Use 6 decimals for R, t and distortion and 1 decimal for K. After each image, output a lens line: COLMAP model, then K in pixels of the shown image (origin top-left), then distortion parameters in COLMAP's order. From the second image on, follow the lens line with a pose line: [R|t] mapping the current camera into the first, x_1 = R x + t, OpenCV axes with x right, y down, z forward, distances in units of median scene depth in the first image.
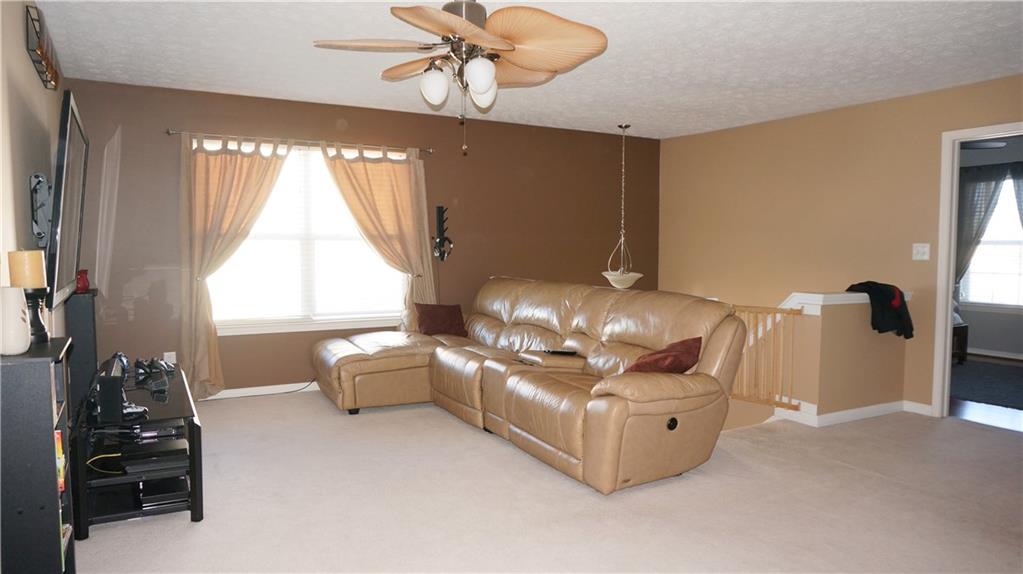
lens RADIAL K [[683.8, 0, 510.7], [0, 683.8, 290.1], [0, 0, 1]] dist [-0.041807, 0.007892]
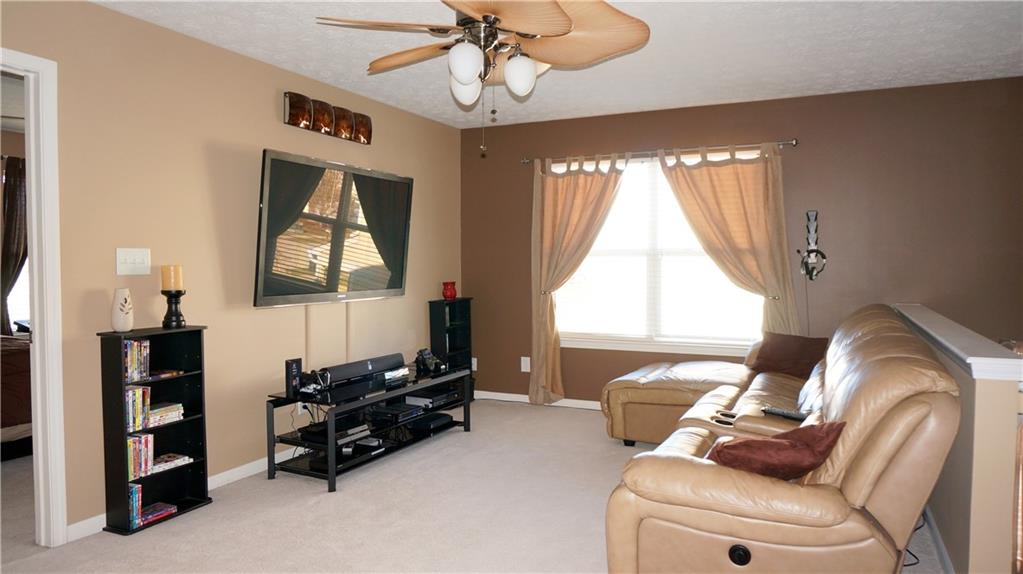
lens RADIAL K [[683.8, 0, 510.3], [0, 683.8, 285.3], [0, 0, 1]] dist [-0.041807, 0.007892]
pose [[0.584742, 0.022111, -0.810918, 0.360612], [-0.047302, 0.998857, -0.006873, -0.016687], [0.809839, 0.042377, 0.585120, 0.287730]]
